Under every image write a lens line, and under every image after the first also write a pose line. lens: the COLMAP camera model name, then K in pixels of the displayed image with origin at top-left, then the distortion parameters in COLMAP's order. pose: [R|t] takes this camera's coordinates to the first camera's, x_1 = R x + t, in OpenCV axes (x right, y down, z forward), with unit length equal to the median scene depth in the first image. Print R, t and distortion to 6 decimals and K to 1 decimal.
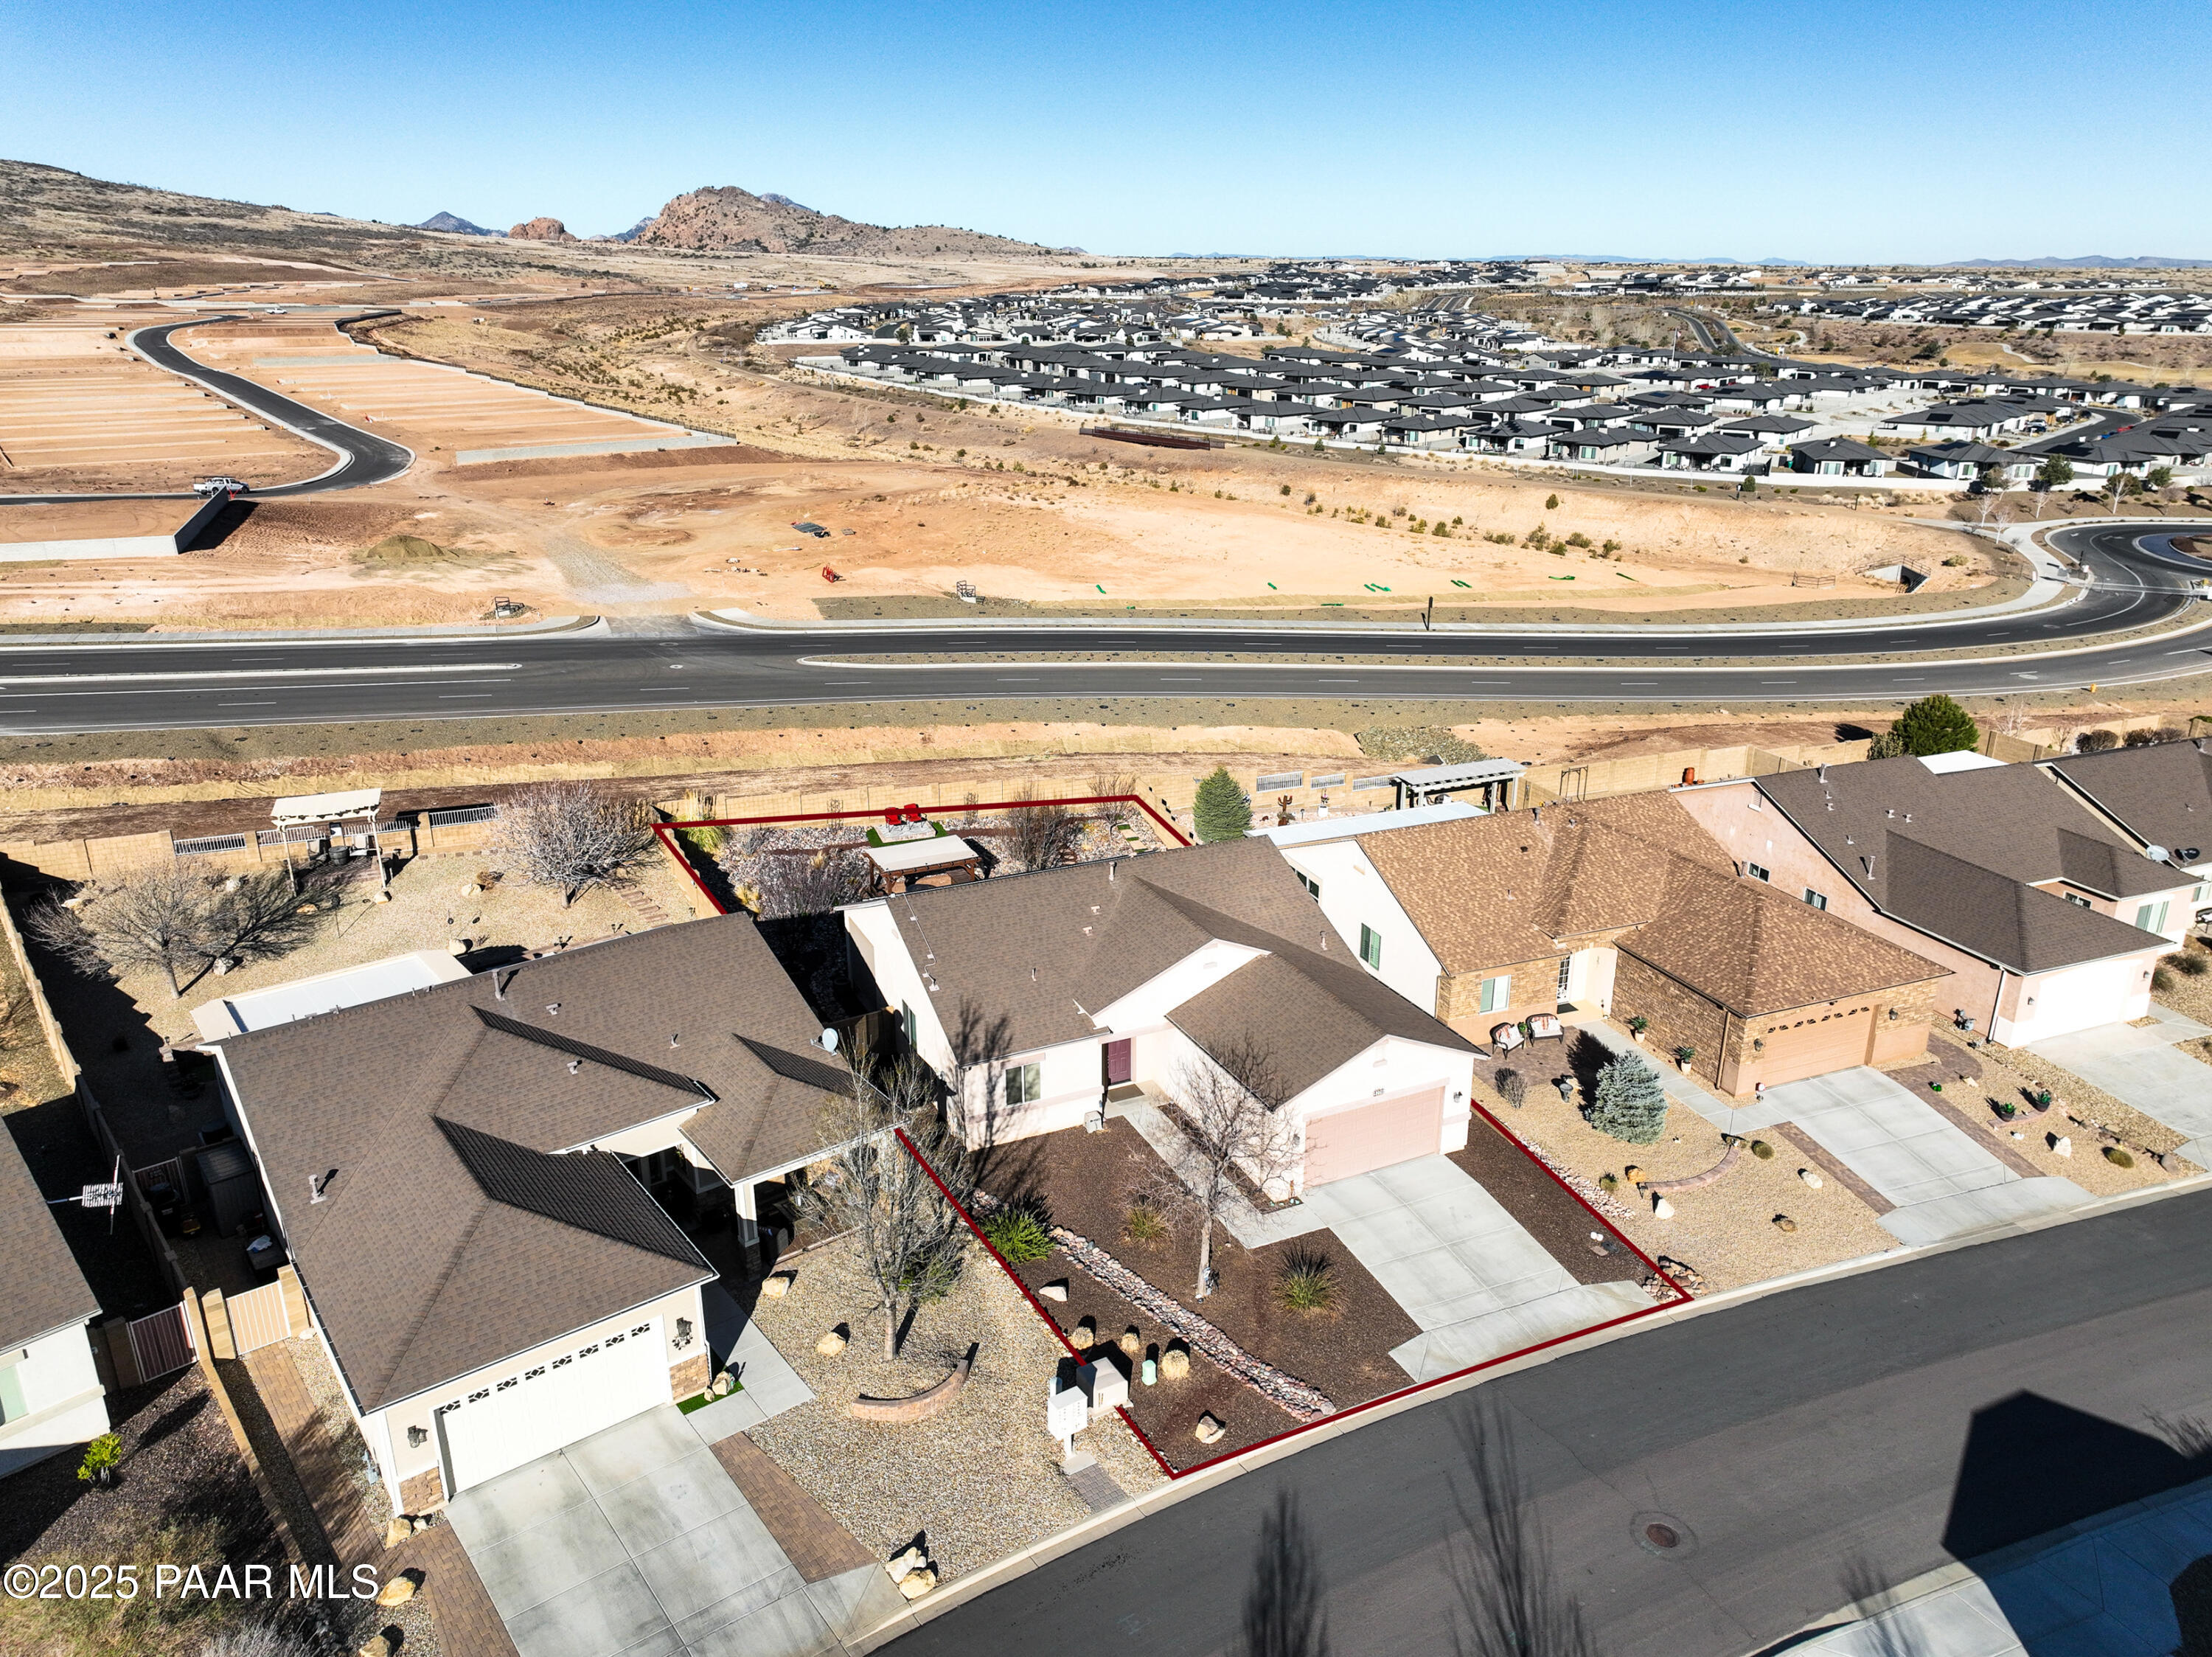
lens RADIAL K [[1559.7, 0, 1106.5], [0, 1559.7, 835.2], [0, 0, 1]] dist [-0.004558, 0.019999]
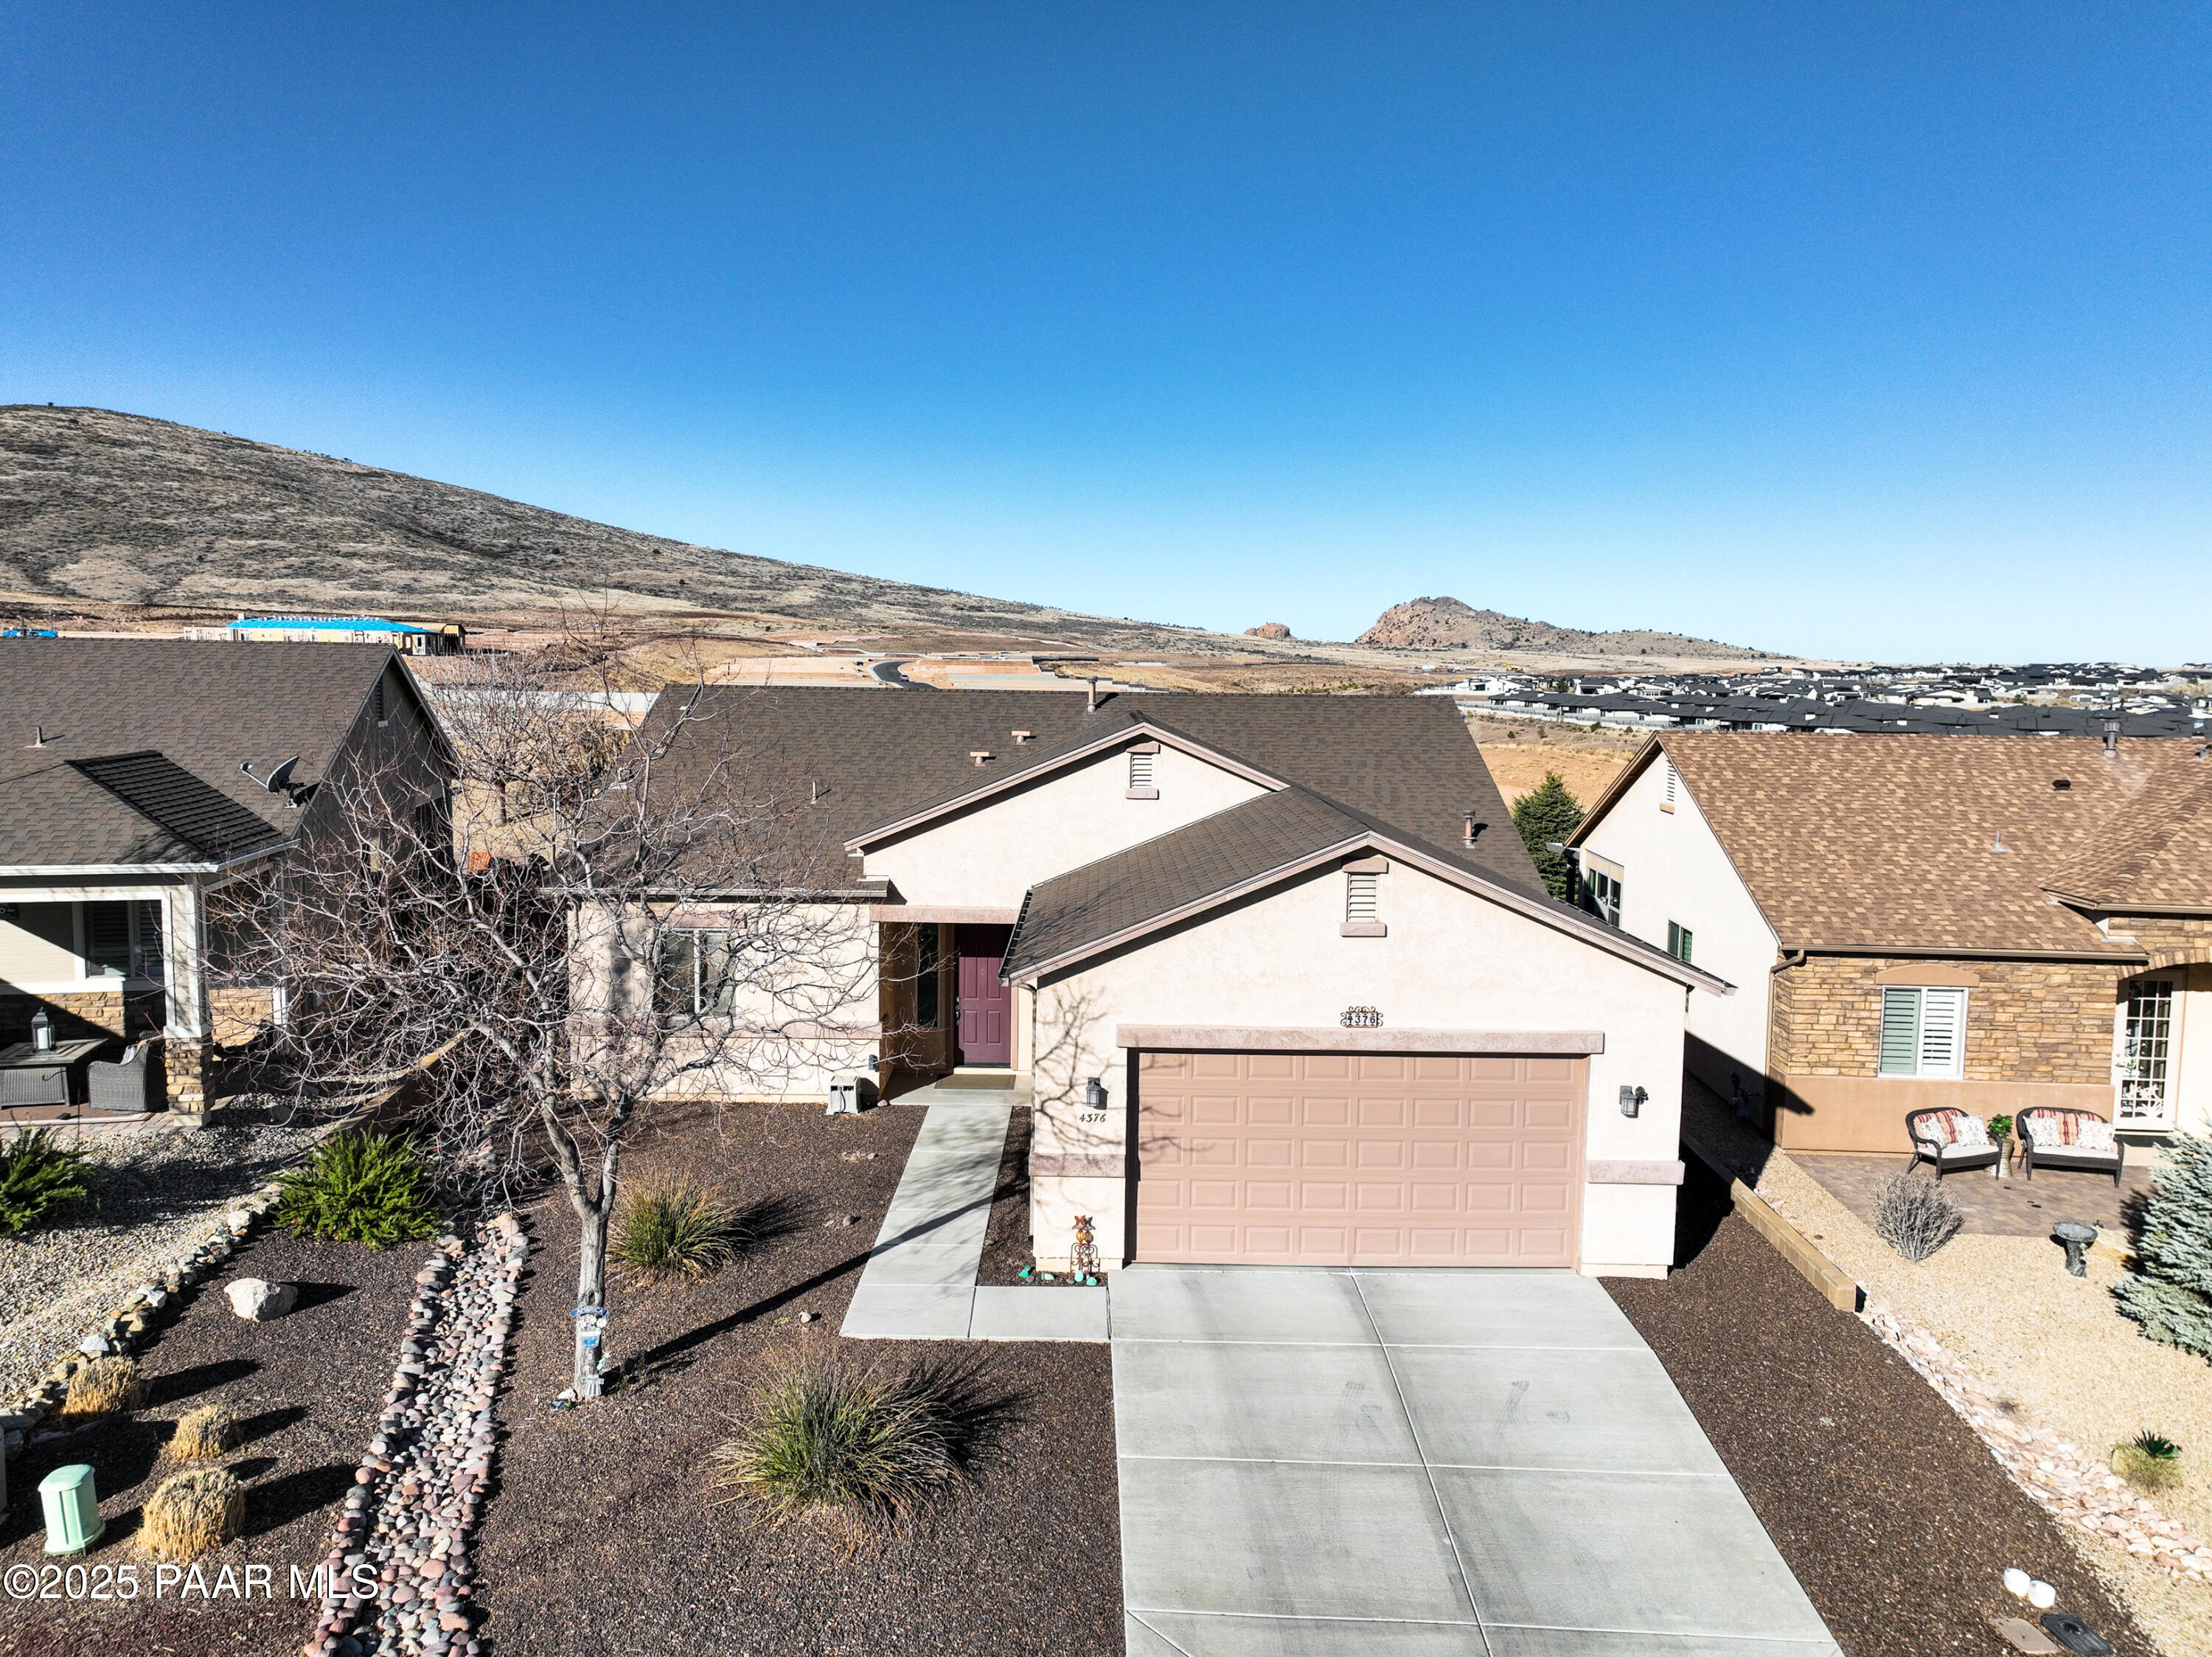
lens RADIAL K [[1559.7, 0, 1107.6], [0, 1559.7, 827.0], [0, 0, 1]] dist [-0.004558, 0.019999]
pose [[0.906175, 0.055378, -0.419260, 0.034739], [-0.159552, 0.962894, -0.217665, 0.027025], [0.391649, 0.264136, 0.881387, 0.083494]]
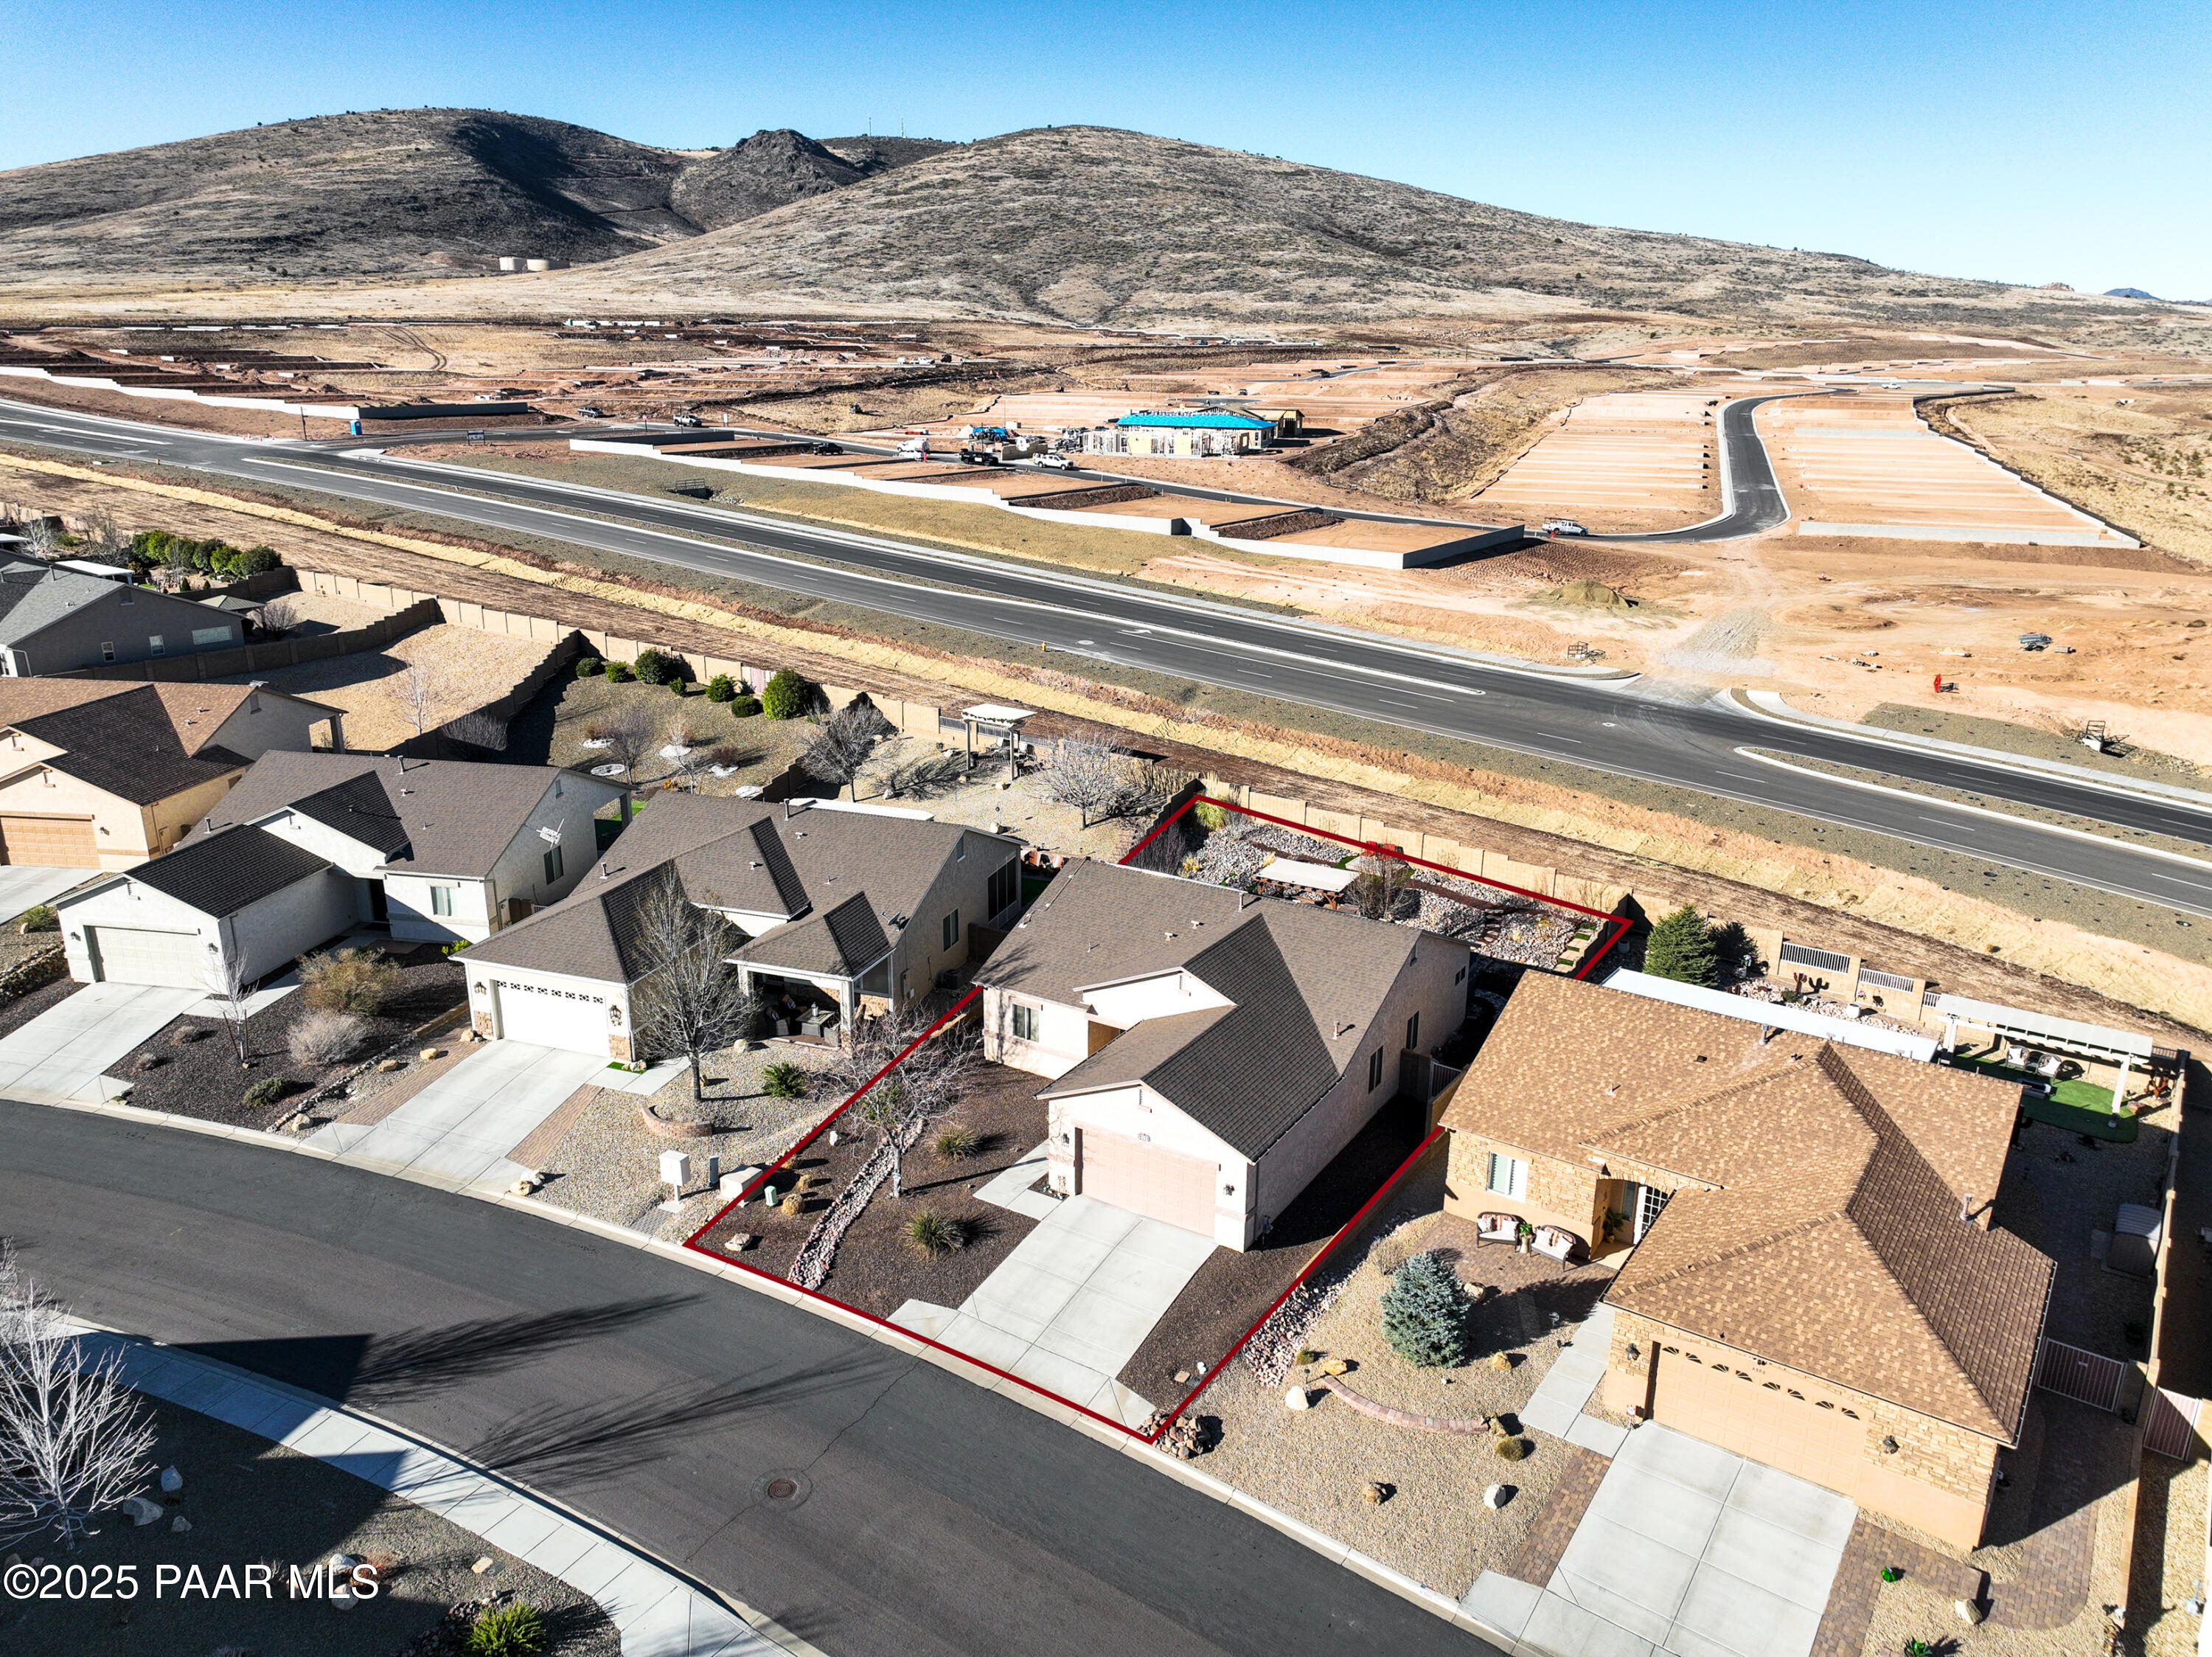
lens RADIAL K [[1559.7, 0, 1103.3], [0, 1559.7, 825.8], [0, 0, 1]] dist [-0.004558, 0.019999]
pose [[0.544765, 0.255281, -0.798788, 0.118699], [-0.294936, 0.950007, 0.102465, -0.016104], [0.785012, 0.179772, 0.592822, 0.043602]]
